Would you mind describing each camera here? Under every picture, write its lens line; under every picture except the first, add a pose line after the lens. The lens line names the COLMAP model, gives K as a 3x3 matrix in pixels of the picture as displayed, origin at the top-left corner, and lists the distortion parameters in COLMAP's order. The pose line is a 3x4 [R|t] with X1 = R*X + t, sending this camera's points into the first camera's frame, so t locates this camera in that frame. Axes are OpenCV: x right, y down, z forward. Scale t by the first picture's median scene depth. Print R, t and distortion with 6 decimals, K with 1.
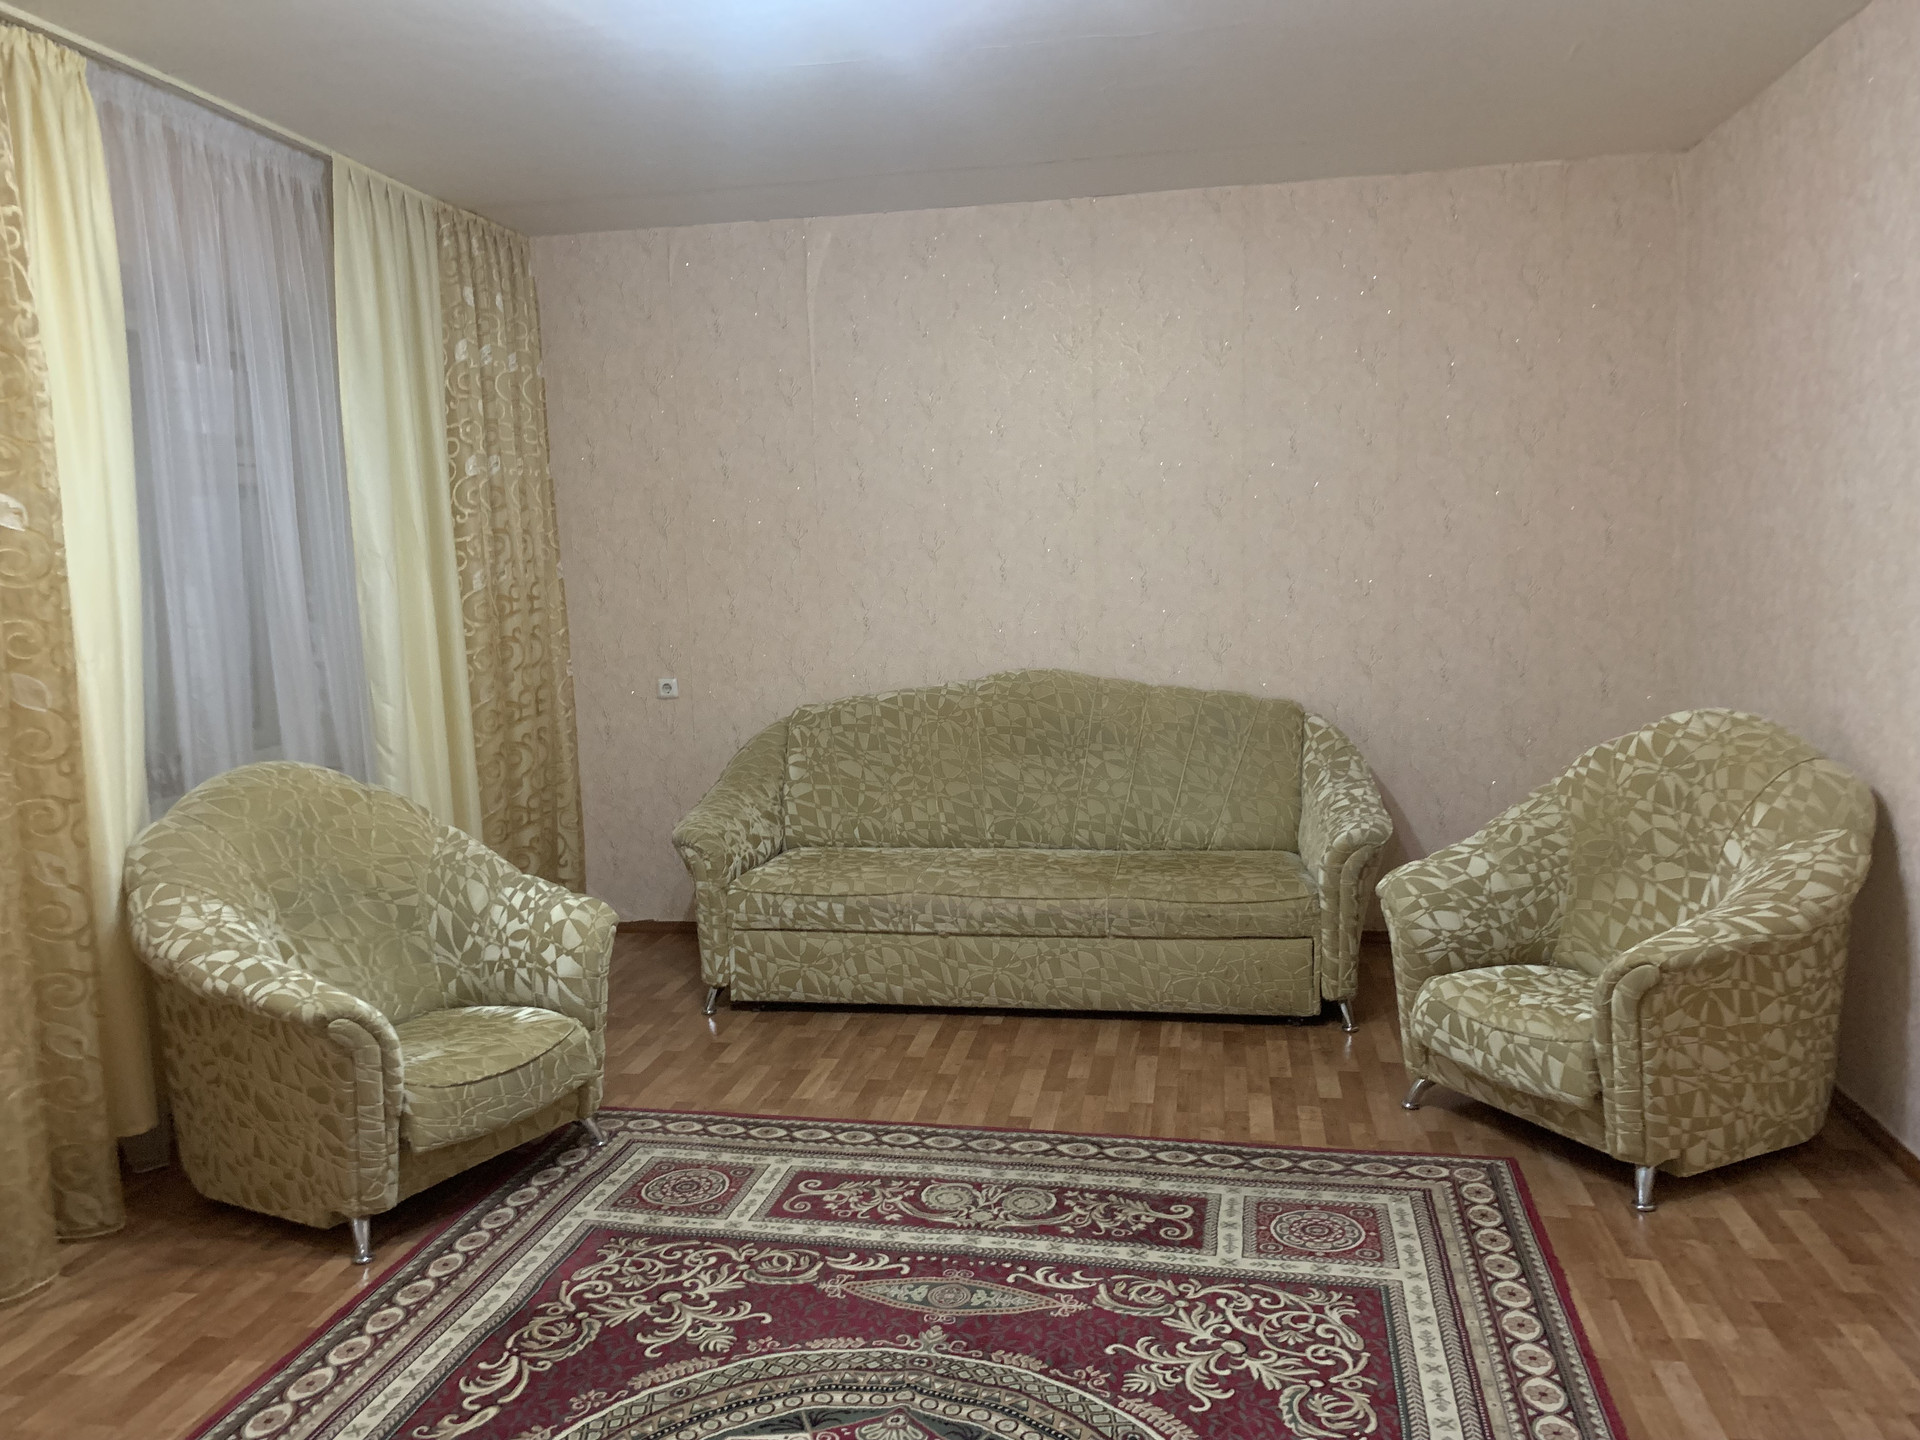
lens RADIAL K [[1468.5, 0, 917.2], [0, 1468.5, 727.5], [0, 0, 1]] dist [0.021971, -0.030686]
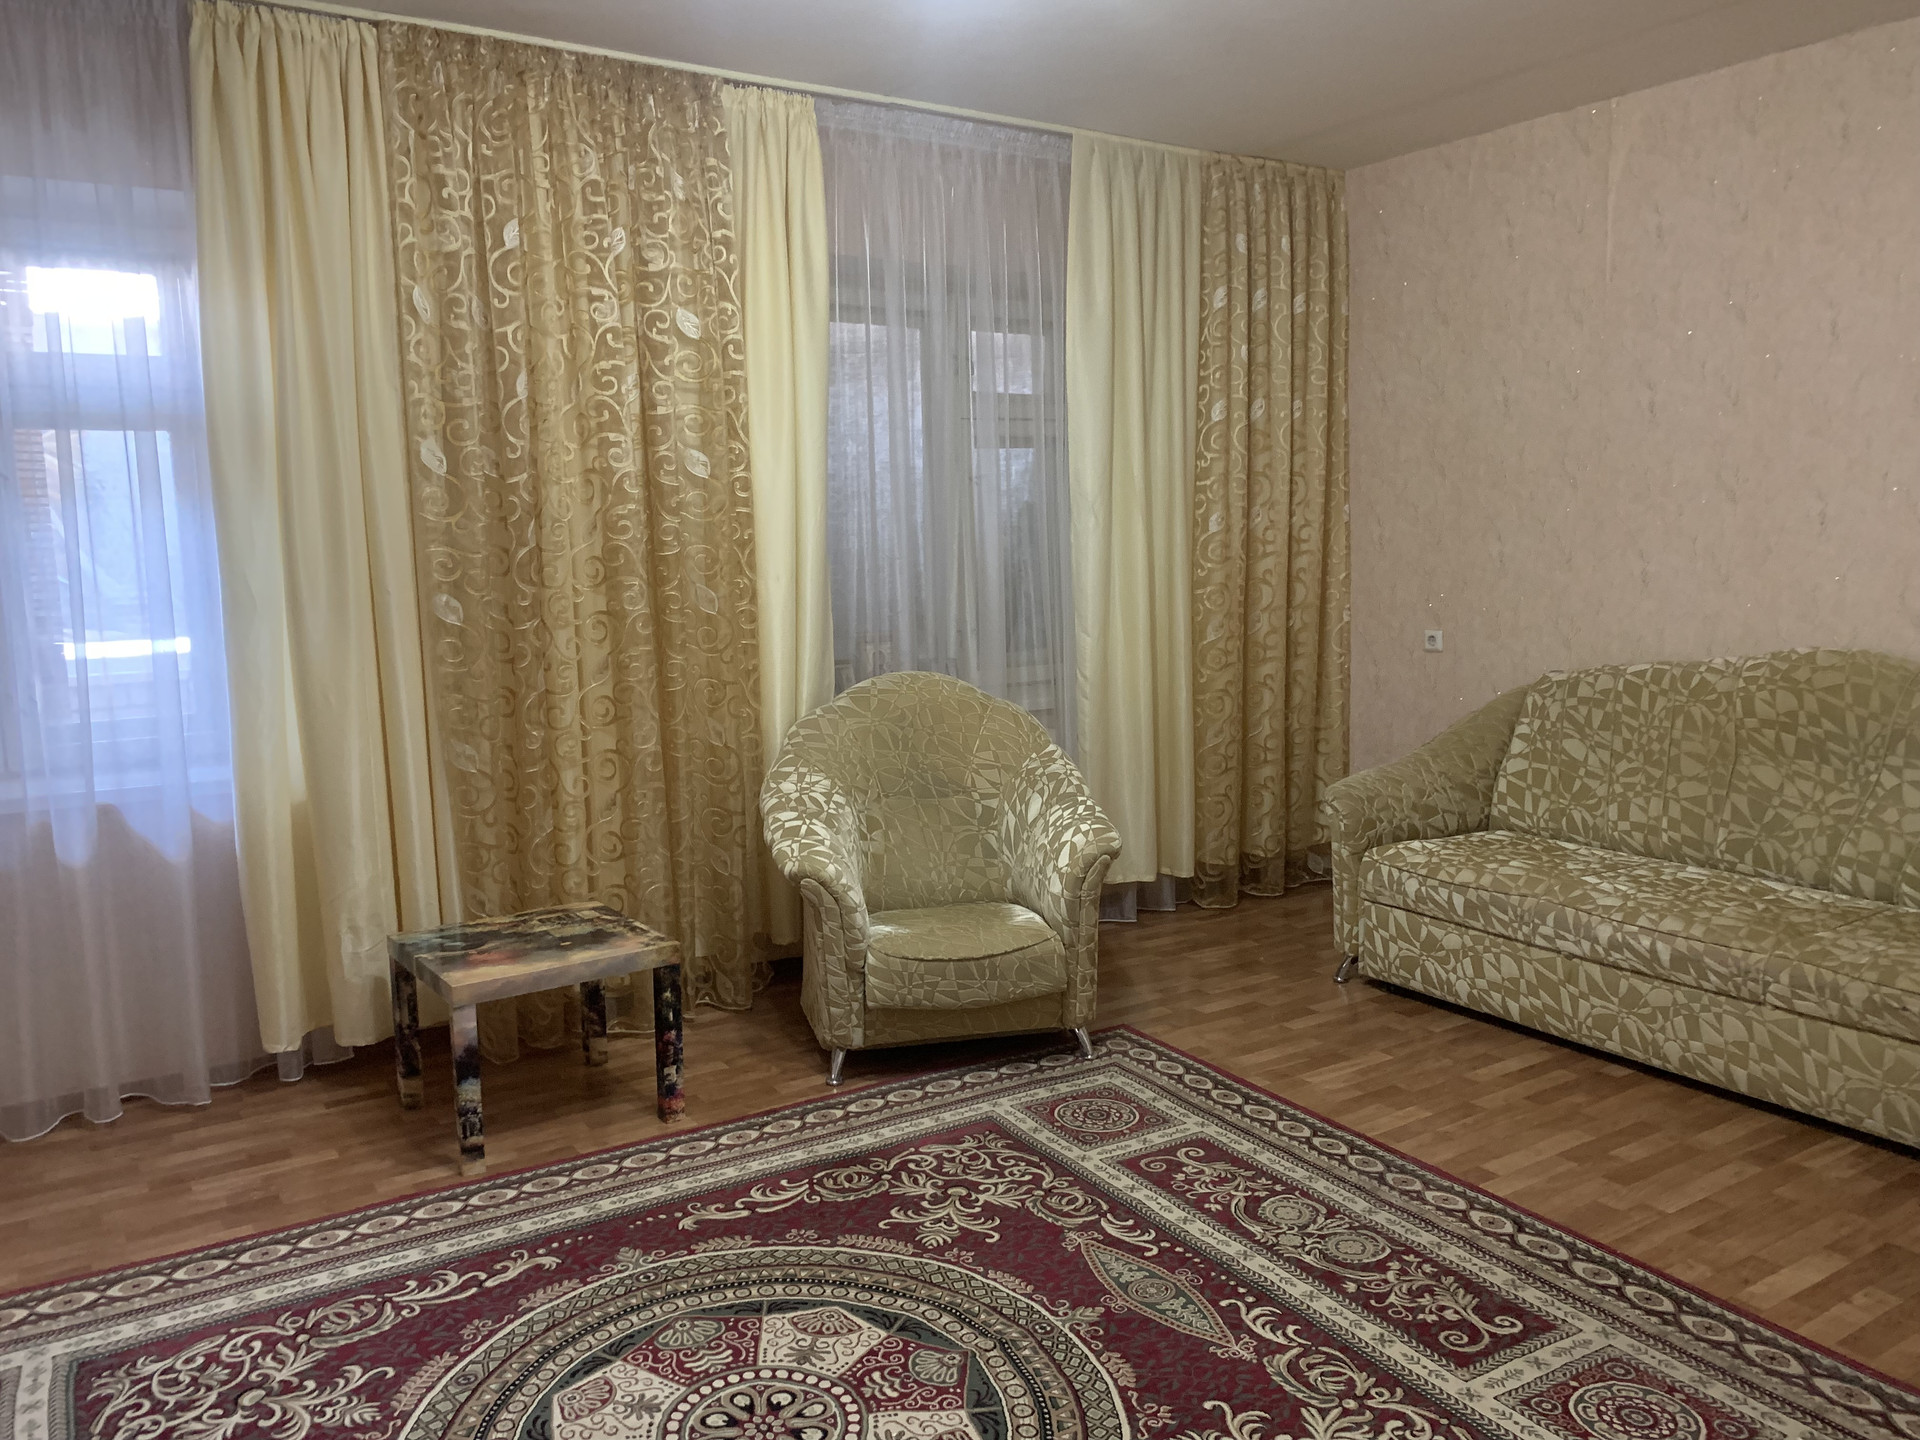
lens RADIAL K [[1468.5, 0, 948.0], [0, 1468.5, 727.9], [0, 0, 1]] dist [0.021971, -0.030686]
pose [[0.688021, 0.116771, -0.716235, 0.381646], [-0.089987, 0.993080, 0.075464, -0.019232], [0.720090, 0.012531, 0.693767, 0.170973]]
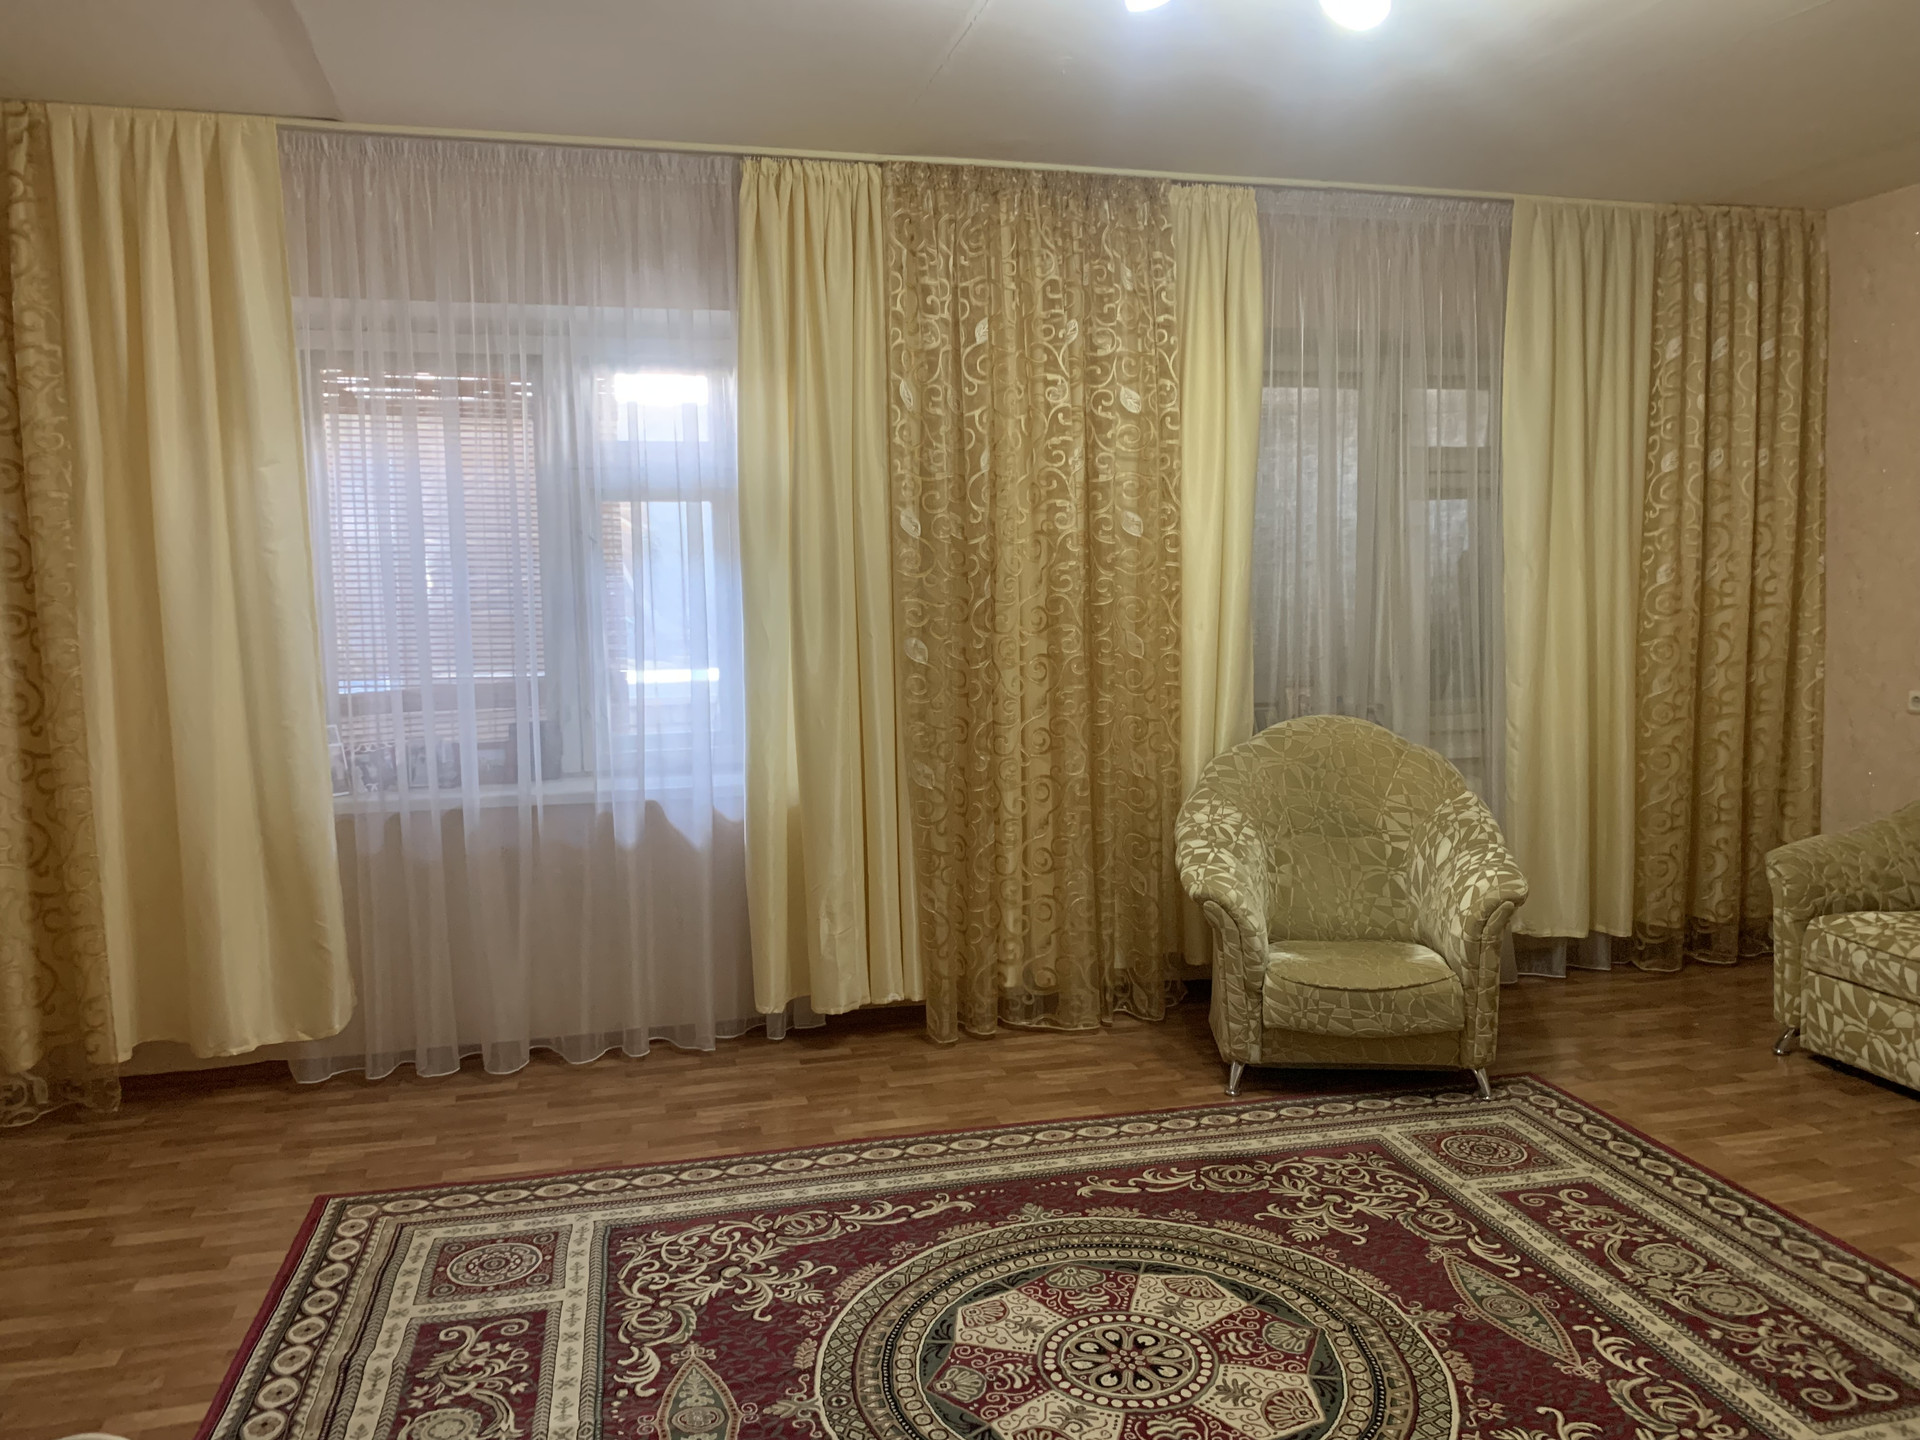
lens RADIAL K [[1468.5, 0, 953.7], [0, 1468.5, 717.3], [0, 0, 1]] dist [0.021971, -0.030686]
pose [[0.426792, 0.109622, -0.897681, 0.480972], [-0.105759, 0.991865, 0.070842, -0.025293], [0.898145, 0.064703, 0.434913, 0.143078]]
